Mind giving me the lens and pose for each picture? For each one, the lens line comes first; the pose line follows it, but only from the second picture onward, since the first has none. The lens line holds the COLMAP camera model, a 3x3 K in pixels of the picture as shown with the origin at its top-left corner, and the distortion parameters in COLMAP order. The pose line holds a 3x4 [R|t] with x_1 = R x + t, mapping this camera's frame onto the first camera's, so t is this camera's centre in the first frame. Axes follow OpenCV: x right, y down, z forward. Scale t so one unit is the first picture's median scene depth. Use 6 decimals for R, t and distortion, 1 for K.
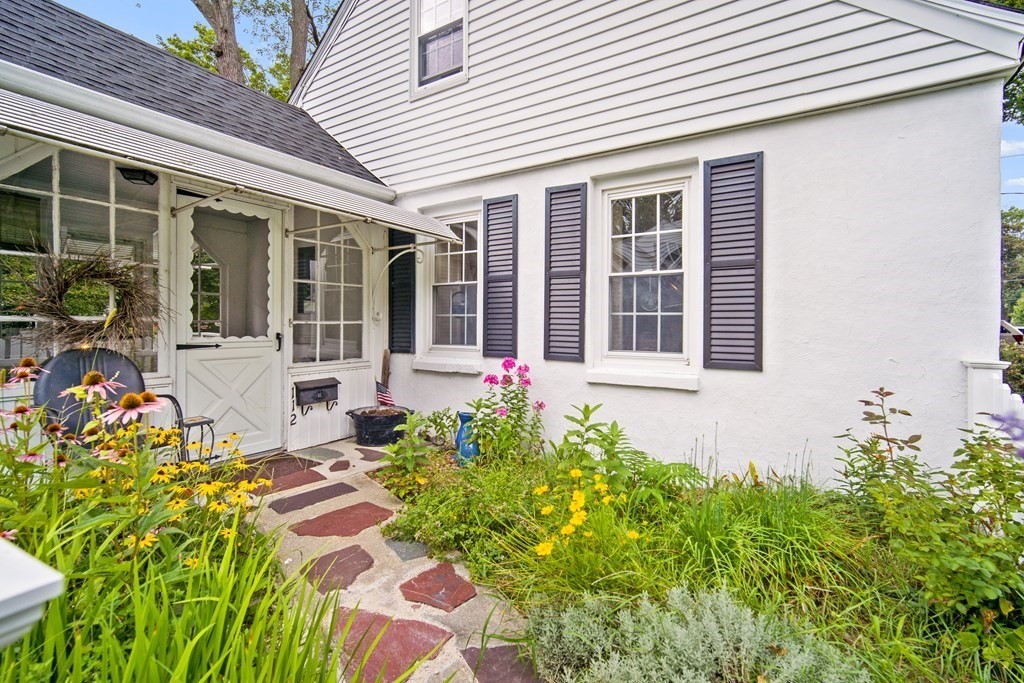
lens RADIAL K [[462.0, 0, 512.7], [0, 462.0, 338.1], [0, 0, 1]] dist [-0.009365, 0.000647]
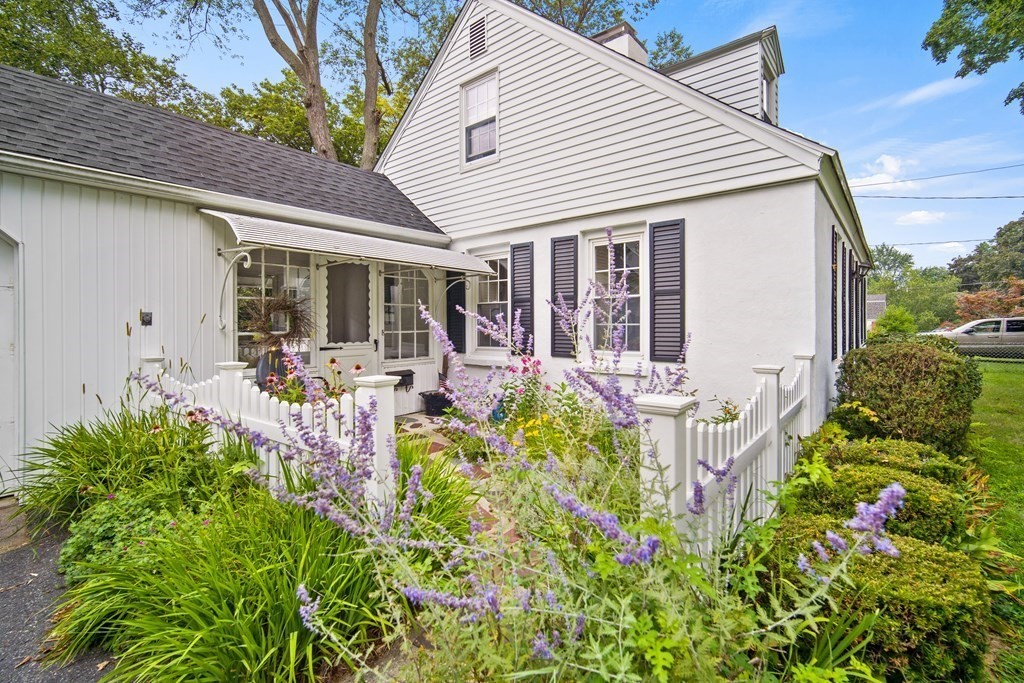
lens RADIAL K [[462.0, 0, 512.7], [0, 462.0, 338.1], [0, 0, 1]] dist [-0.009365, 0.000647]
pose [[0.991922, -0.009502, -0.126497, 0.119989], [0.009305, 0.999954, -0.002147, -0.007778], [0.126511, 0.000952, 0.991965, -0.412210]]
